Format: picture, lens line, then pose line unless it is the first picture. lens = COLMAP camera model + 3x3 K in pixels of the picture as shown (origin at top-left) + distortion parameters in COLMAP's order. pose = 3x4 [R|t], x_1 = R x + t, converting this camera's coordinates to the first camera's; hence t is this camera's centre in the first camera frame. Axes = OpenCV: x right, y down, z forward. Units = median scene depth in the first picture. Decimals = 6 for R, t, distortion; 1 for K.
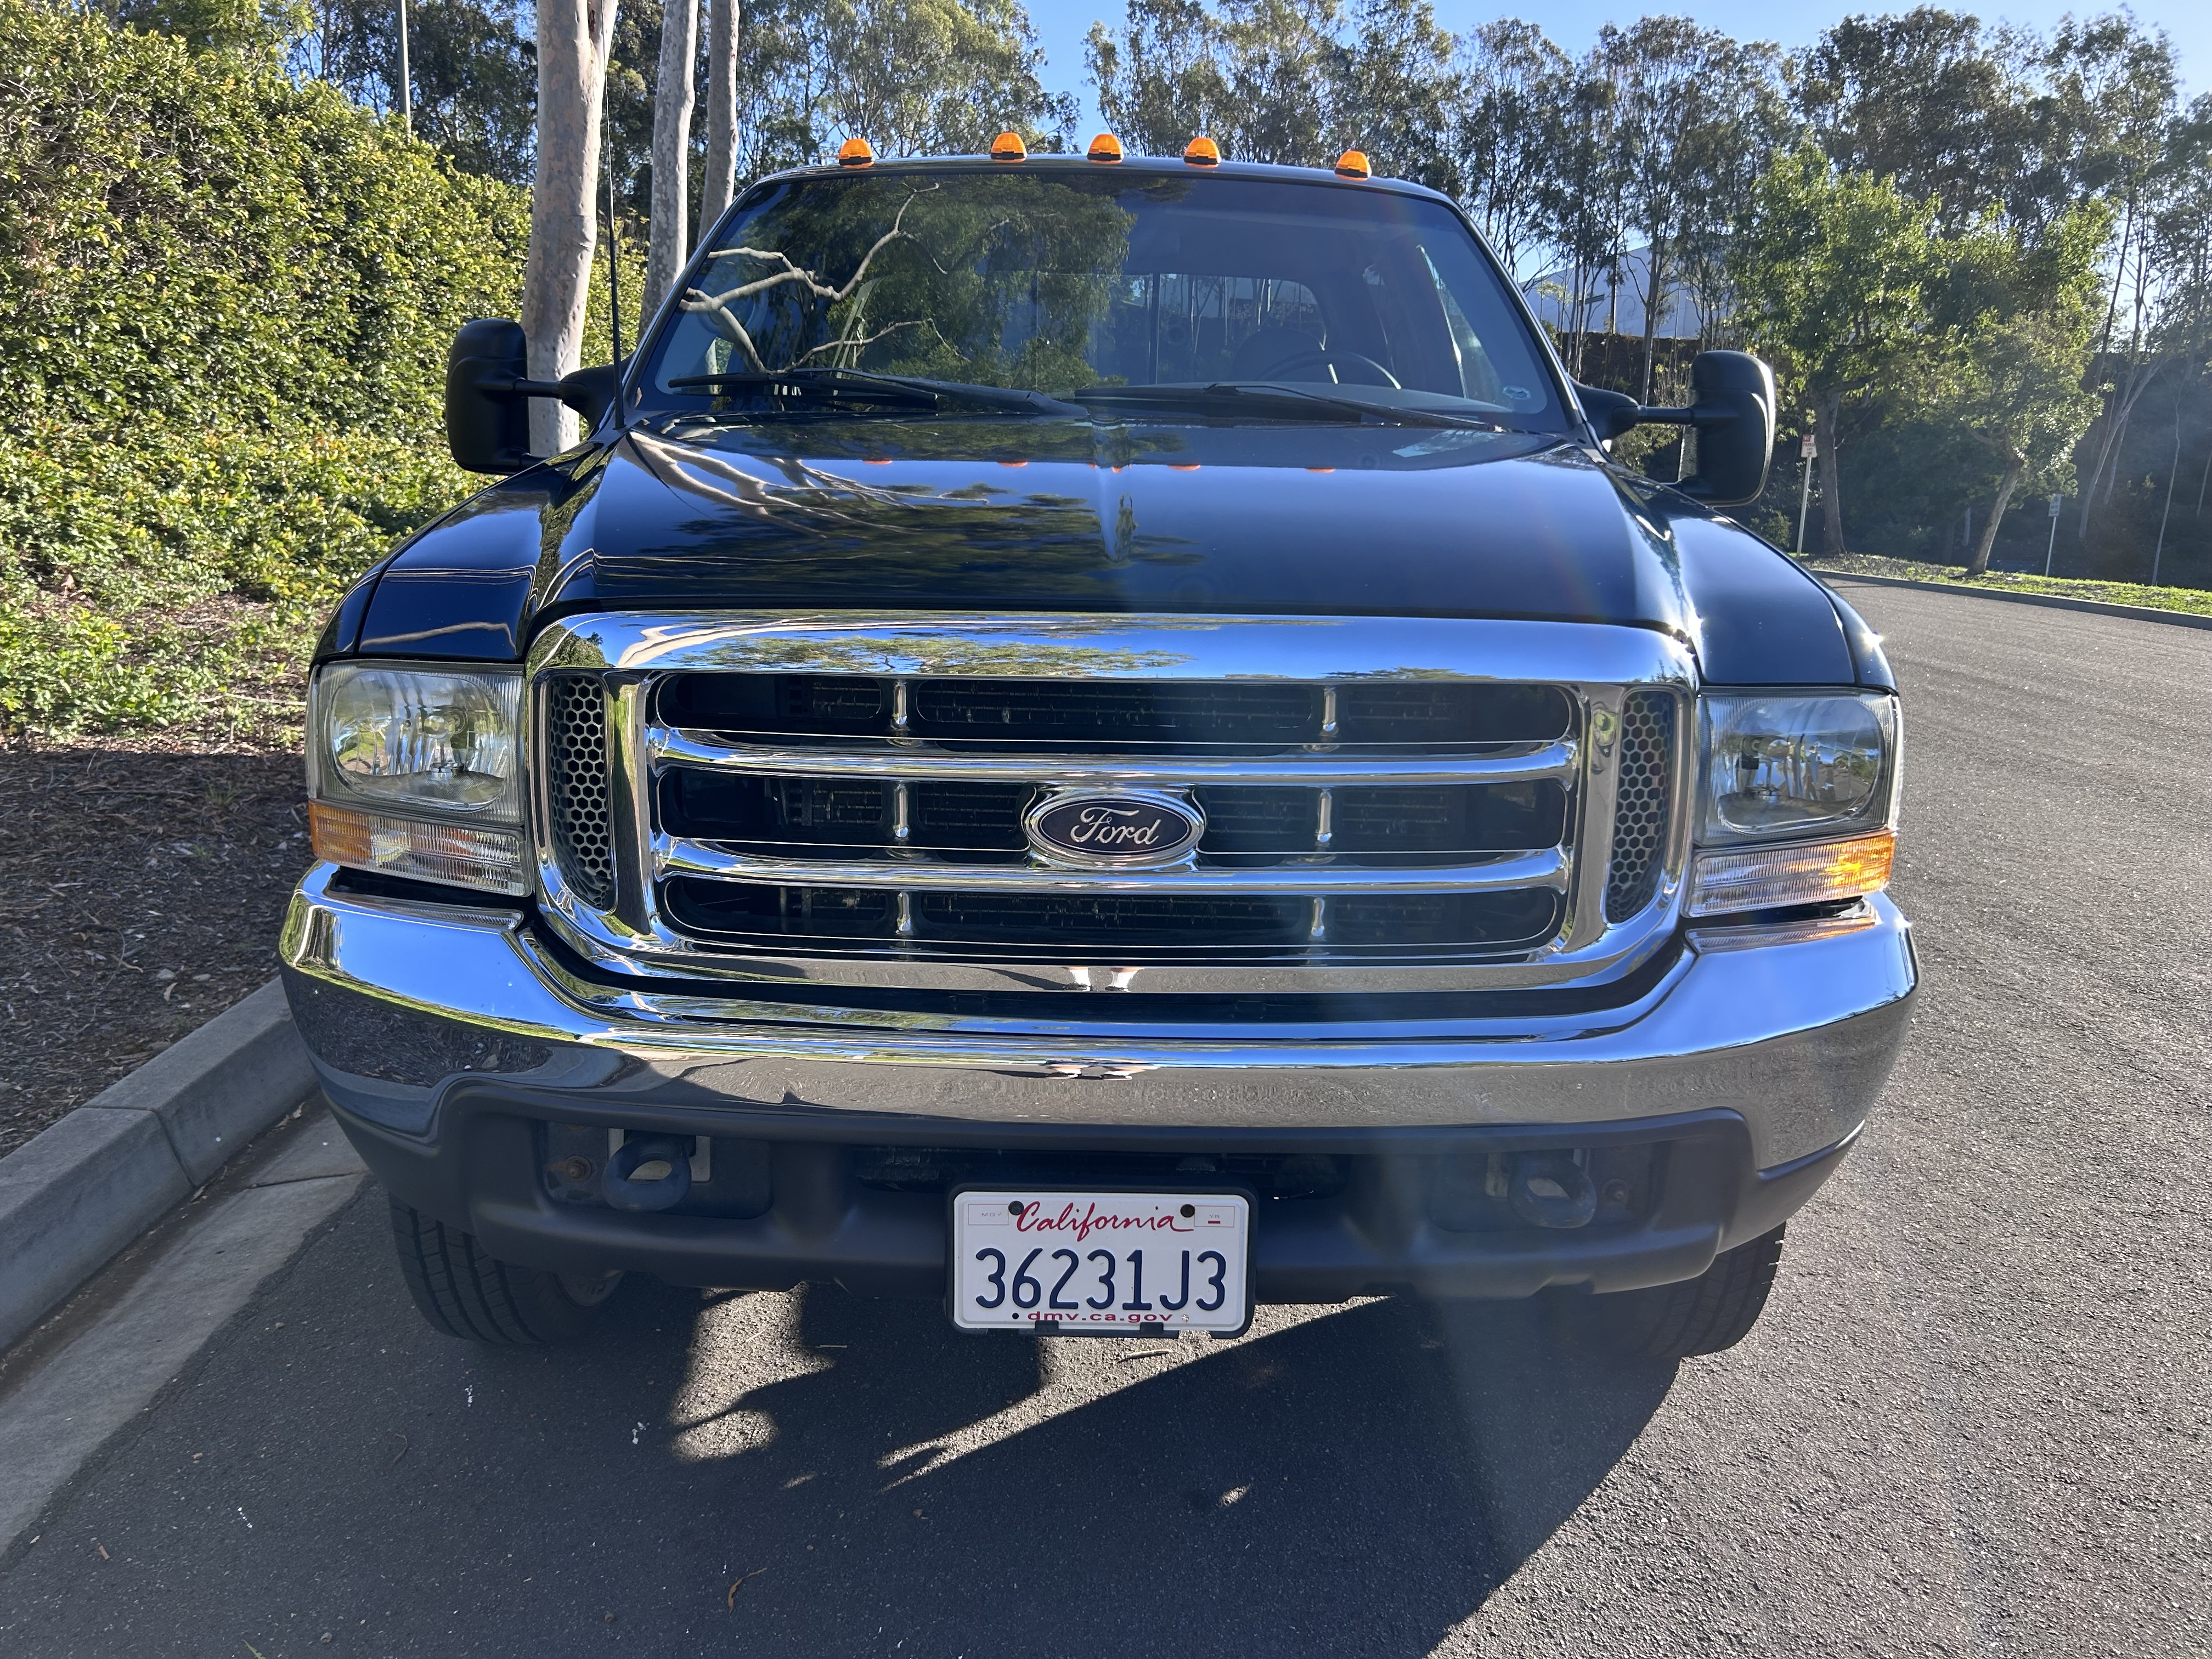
lens RADIAL K [[1684.1, 0, 1097.1], [0, 1684.1, 828.3], [0, 0, 1]] dist [0.019962, 0.007385]
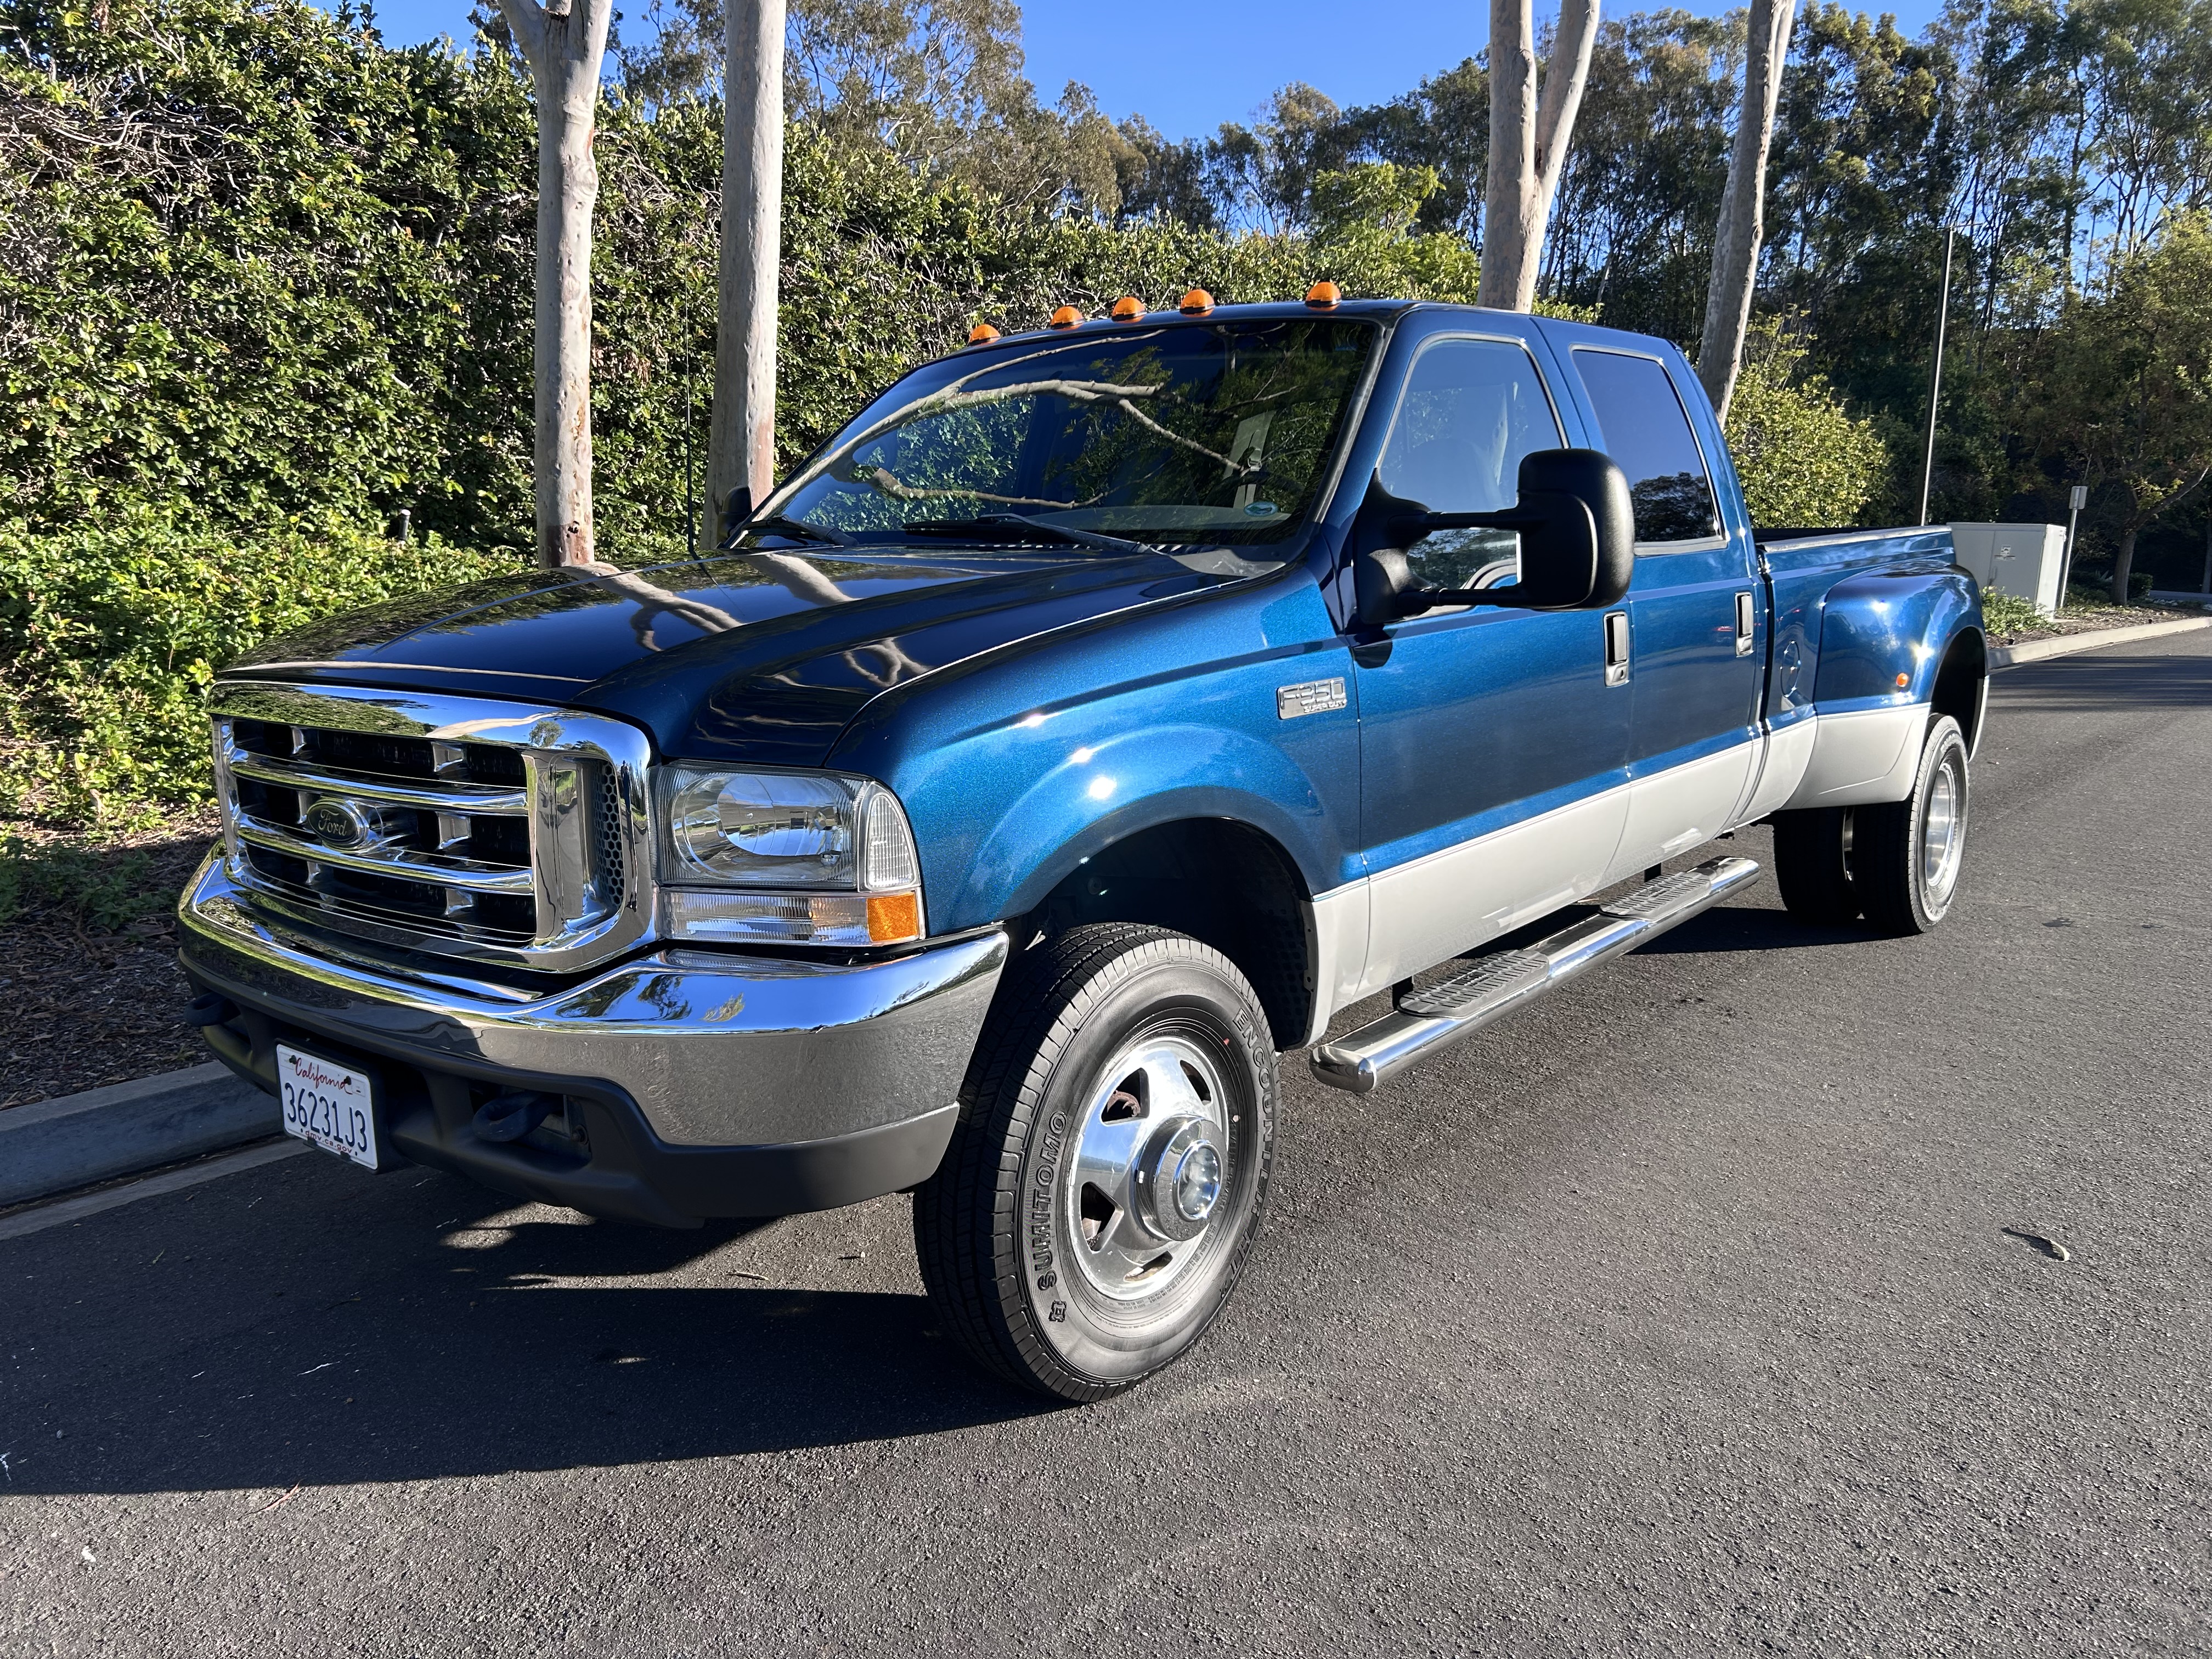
lens RADIAL K [[1684.1, 0, 1097.1], [0, 1684.1, 828.3], [0, 0, 1]] dist [0.019962, 0.007385]
pose [[0.776188, 0.083279, -0.624978, 1.062067], [-0.117563, 0.992971, -0.013692, -0.041276], [0.619445, 0.084102, 0.780522, 0.142049]]
